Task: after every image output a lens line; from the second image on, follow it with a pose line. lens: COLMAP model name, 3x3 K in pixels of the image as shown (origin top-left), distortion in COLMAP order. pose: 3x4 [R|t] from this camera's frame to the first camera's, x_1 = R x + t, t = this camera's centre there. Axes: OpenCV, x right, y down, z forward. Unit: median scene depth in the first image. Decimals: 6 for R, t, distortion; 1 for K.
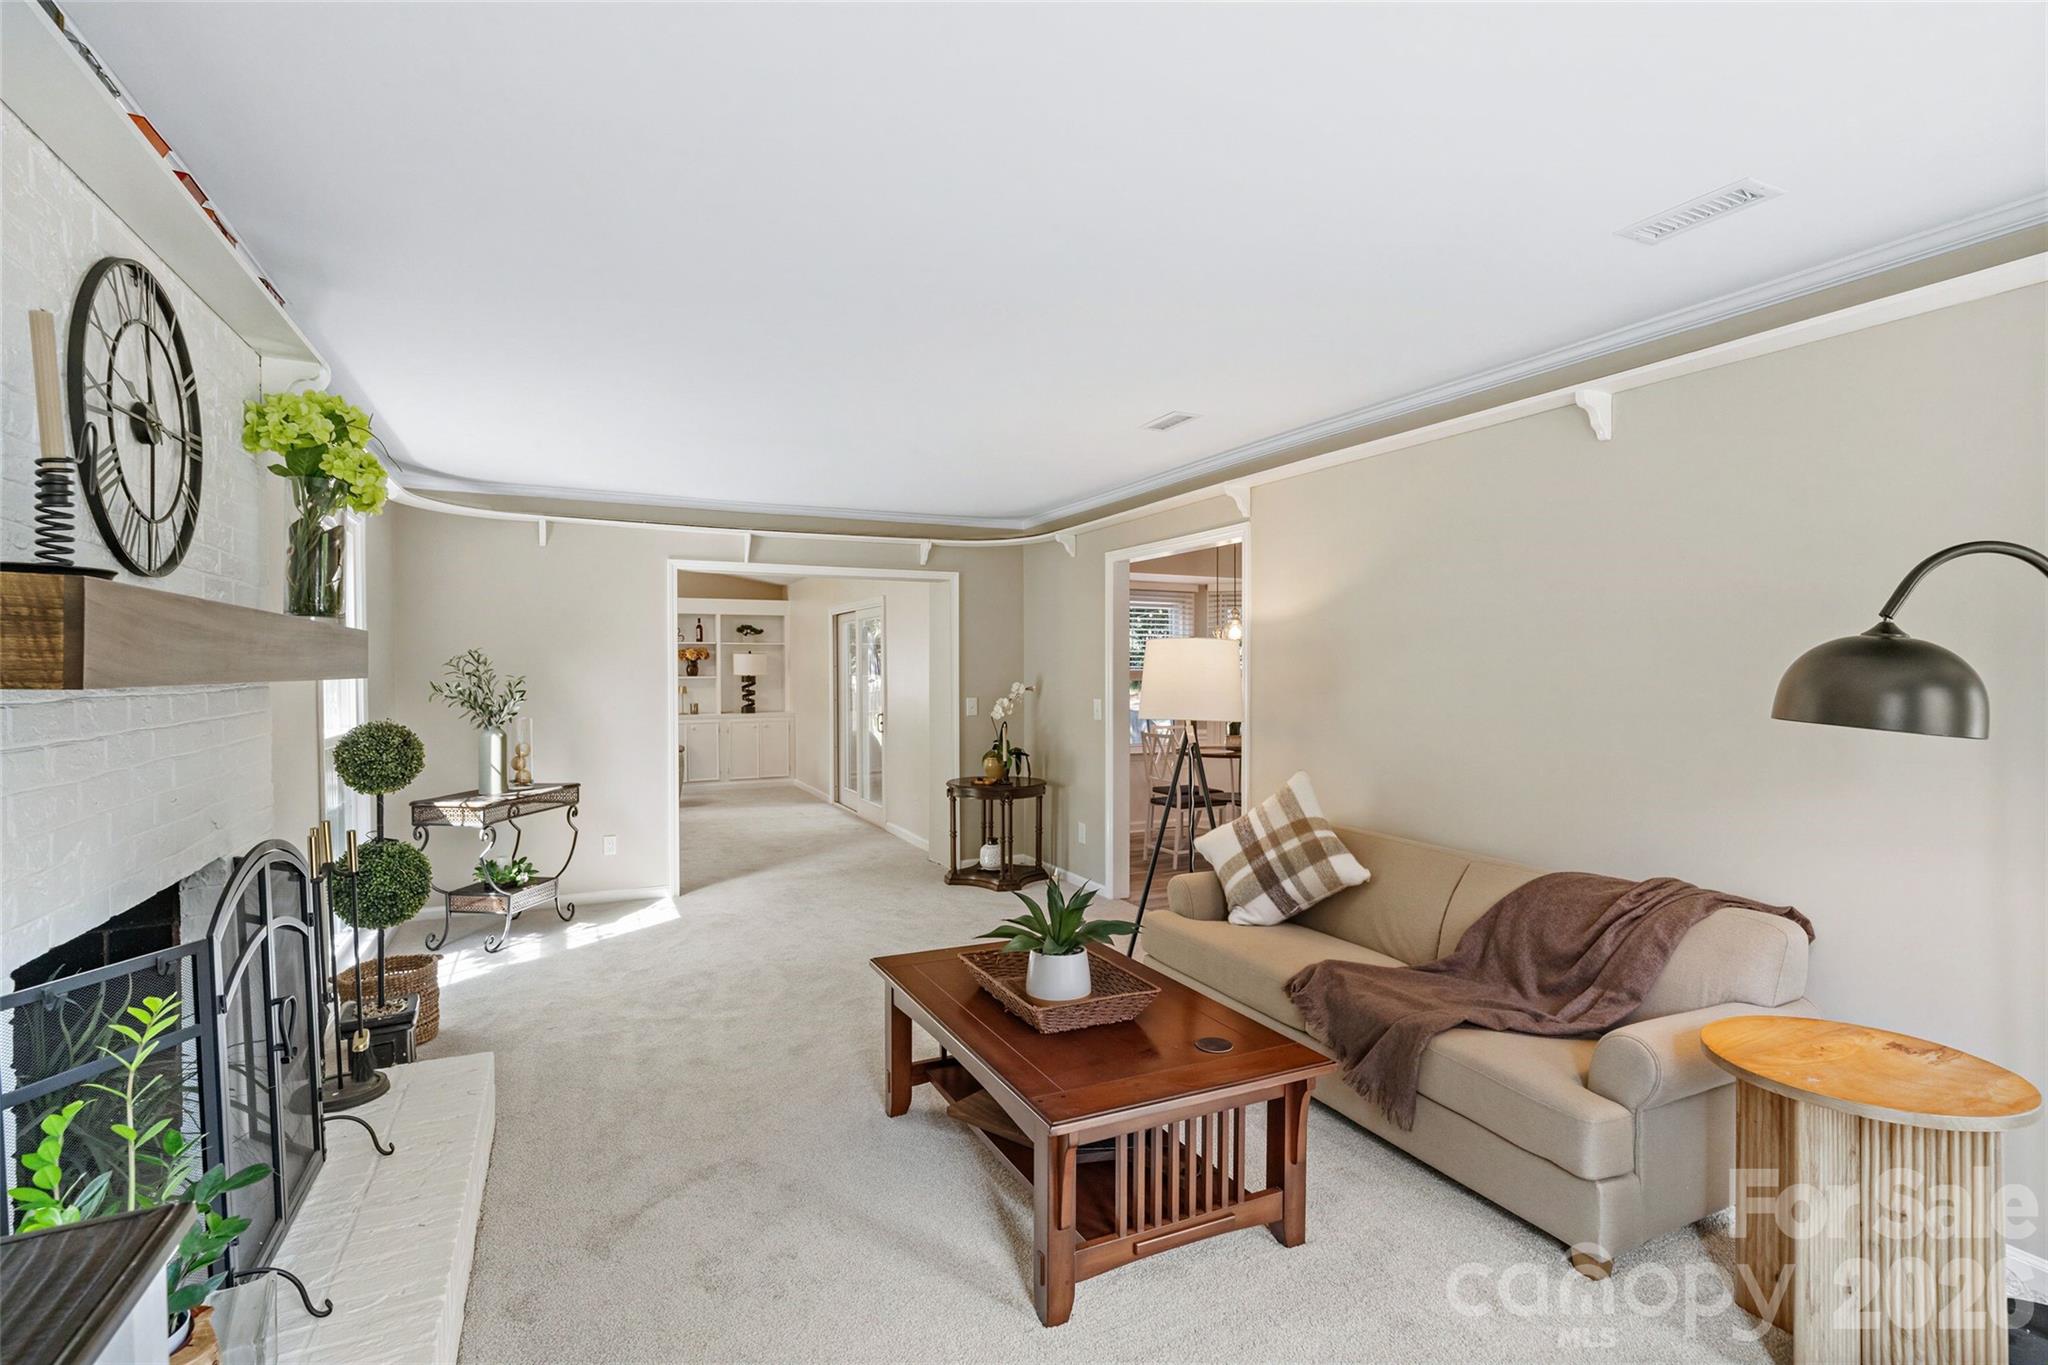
lens RADIAL K [[977.6, 0, 1024.0], [0, 977.6, 682.5], [0, 0, 1]] dist [-0.000363, 0.000099]
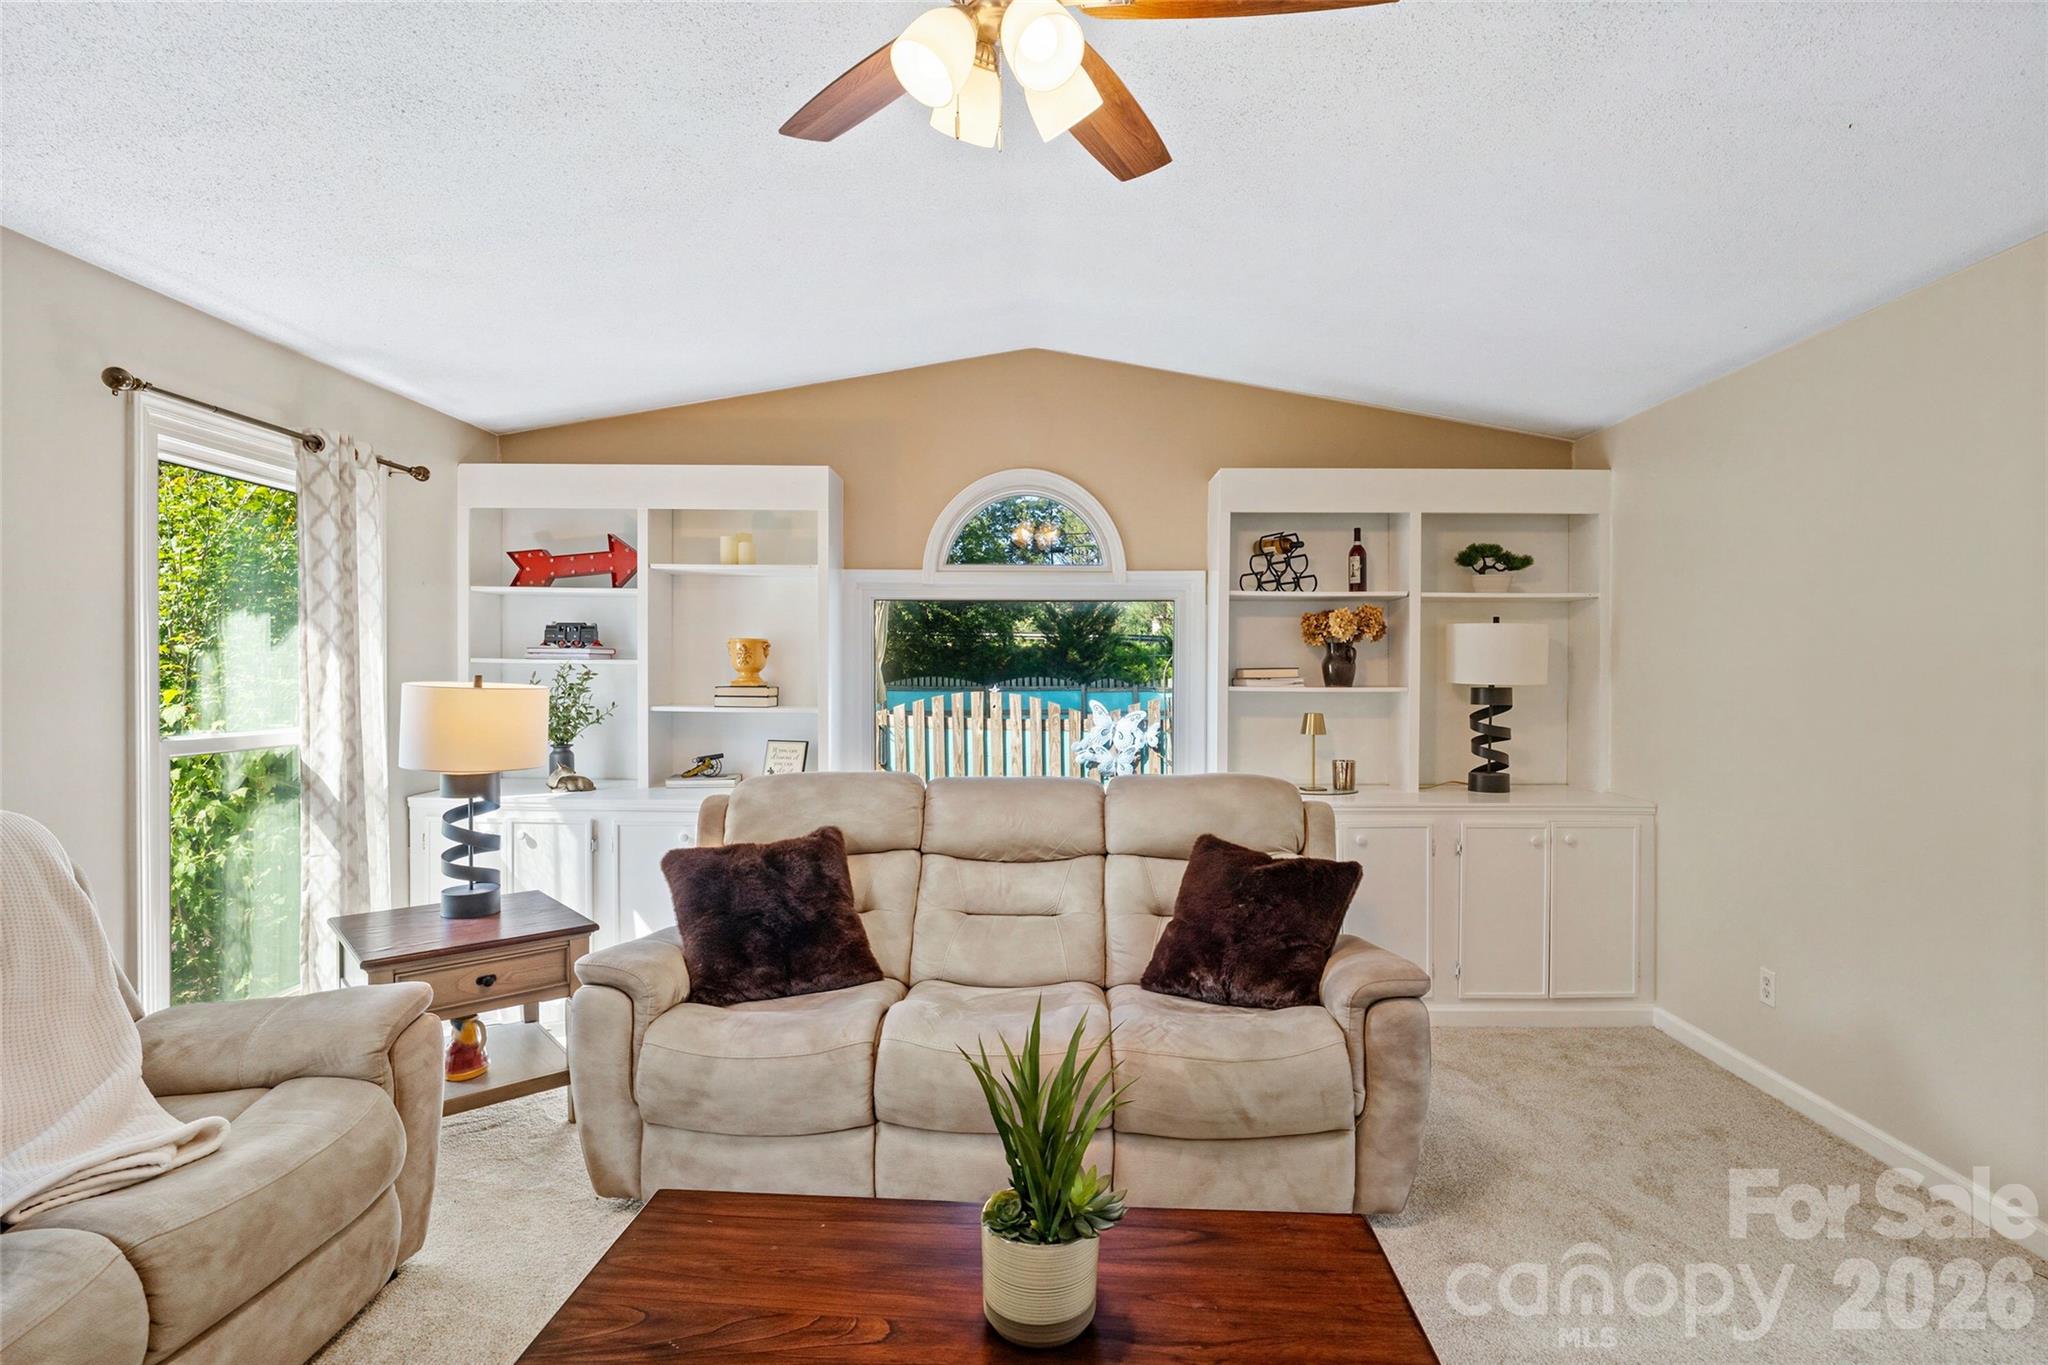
lens RADIAL K [[973.6, 0, 1040.9], [0, 973.6, 664.5], [0, 0, 1]] dist [-0.014020, 0.010426]
pose [[0.898725, 0.000941, -0.438511, -0.603018], [-0.010623, 0.999751, -0.019626, -0.013541], [0.438384, 0.022297, 0.898511, 1.345831]]
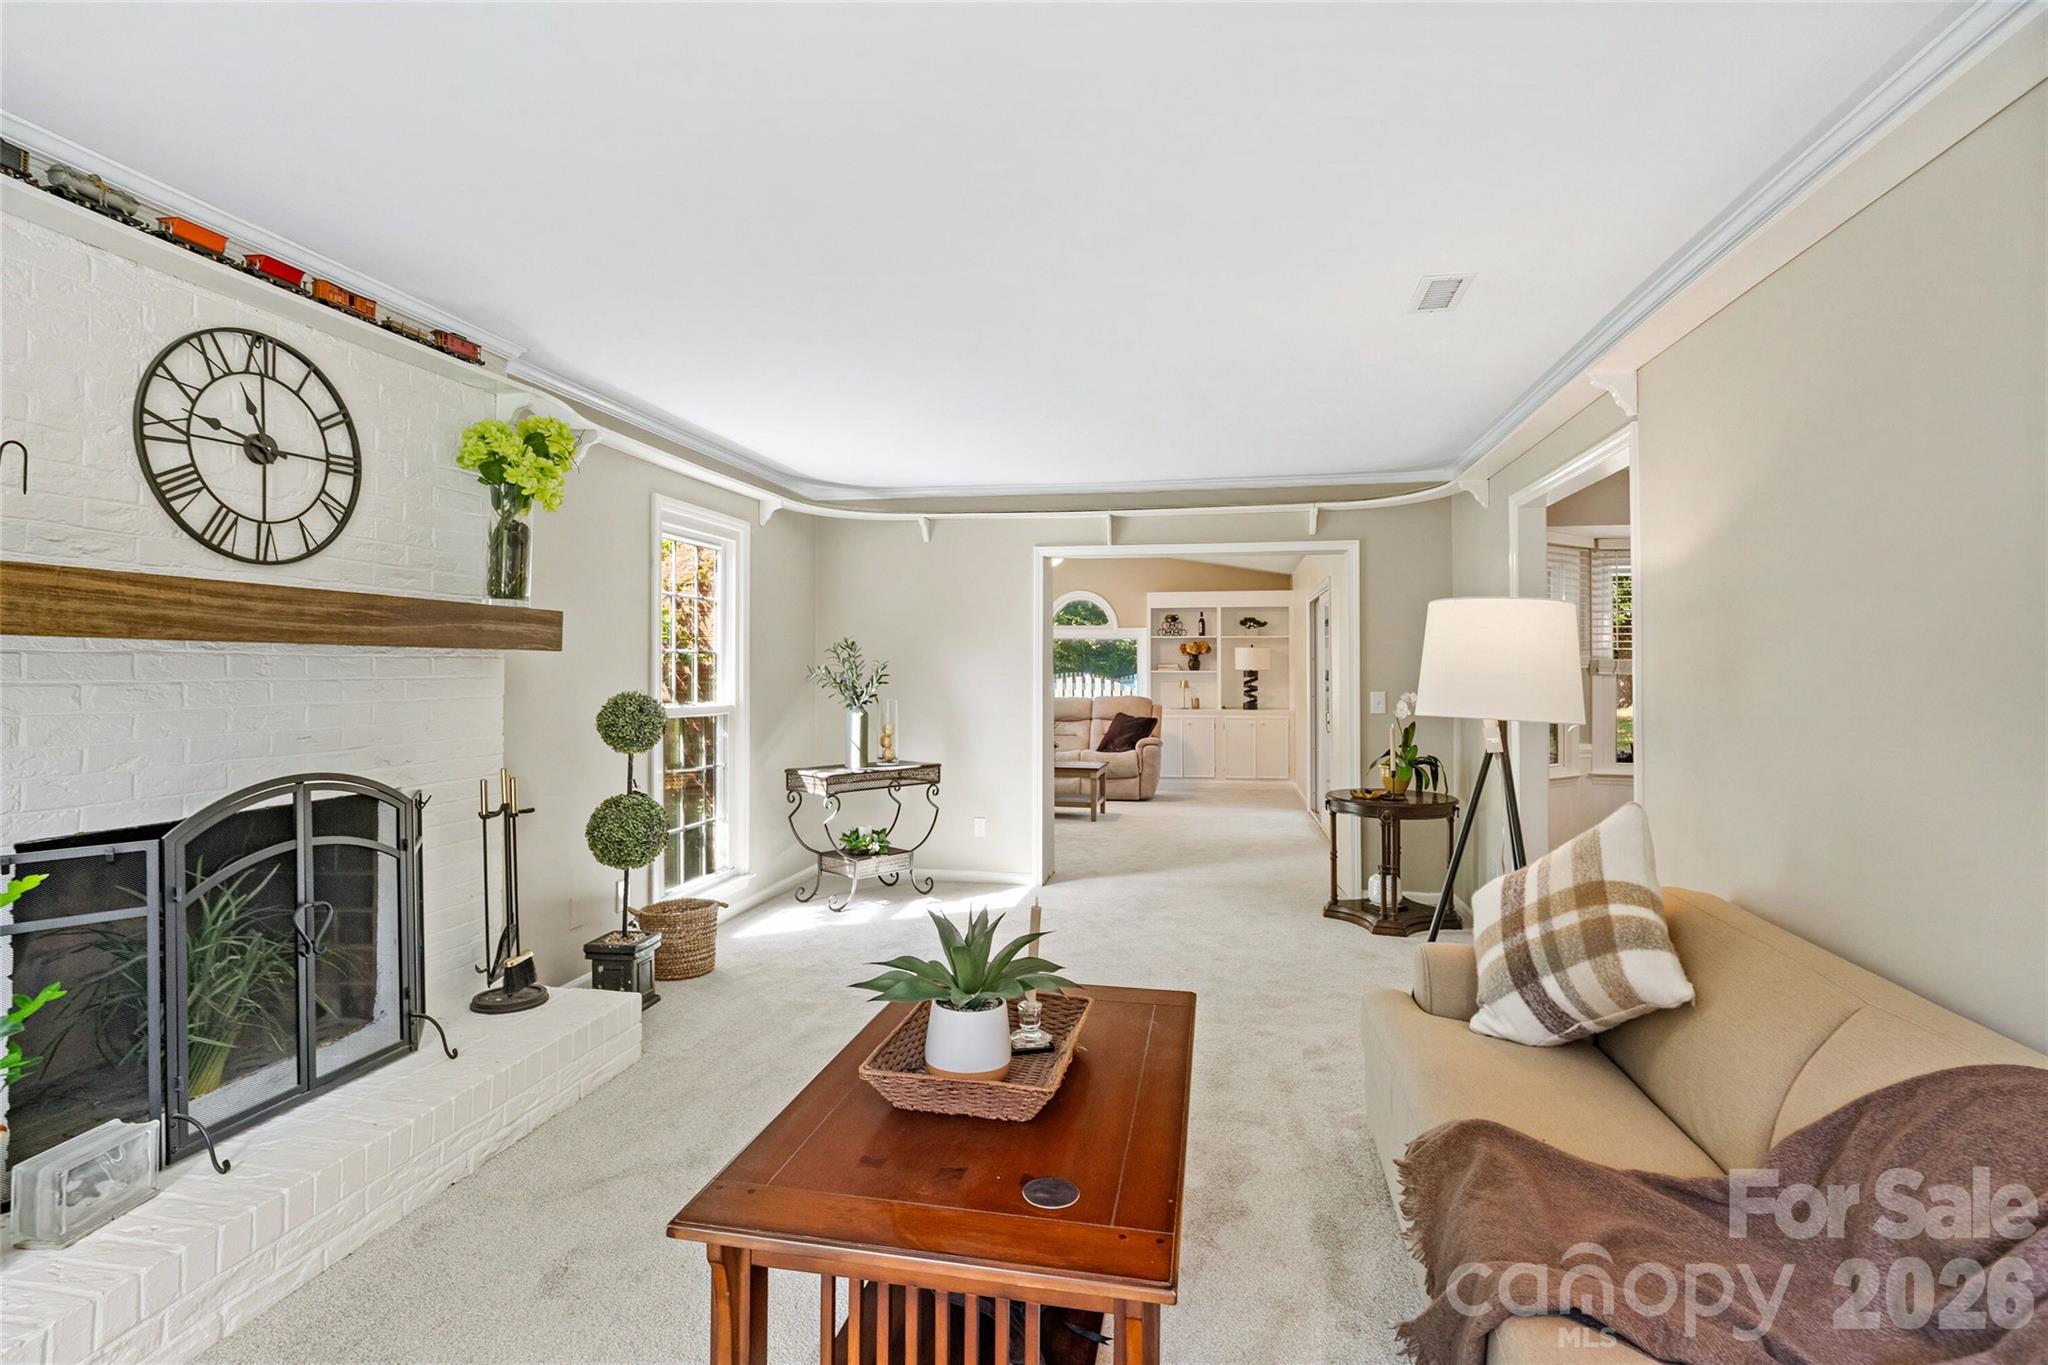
lens RADIAL K [[990.9, 0, 1023.0], [0, 990.9, 650.7], [0, 0, 1]] dist [-0.003199, 0.000610]
pose [[0.802073, -0.007683, -0.597176, 0.259604], [-0.012867, 0.999463, -0.030140, 0.012544], [0.597087, 0.031859, 0.801543, 0.199358]]
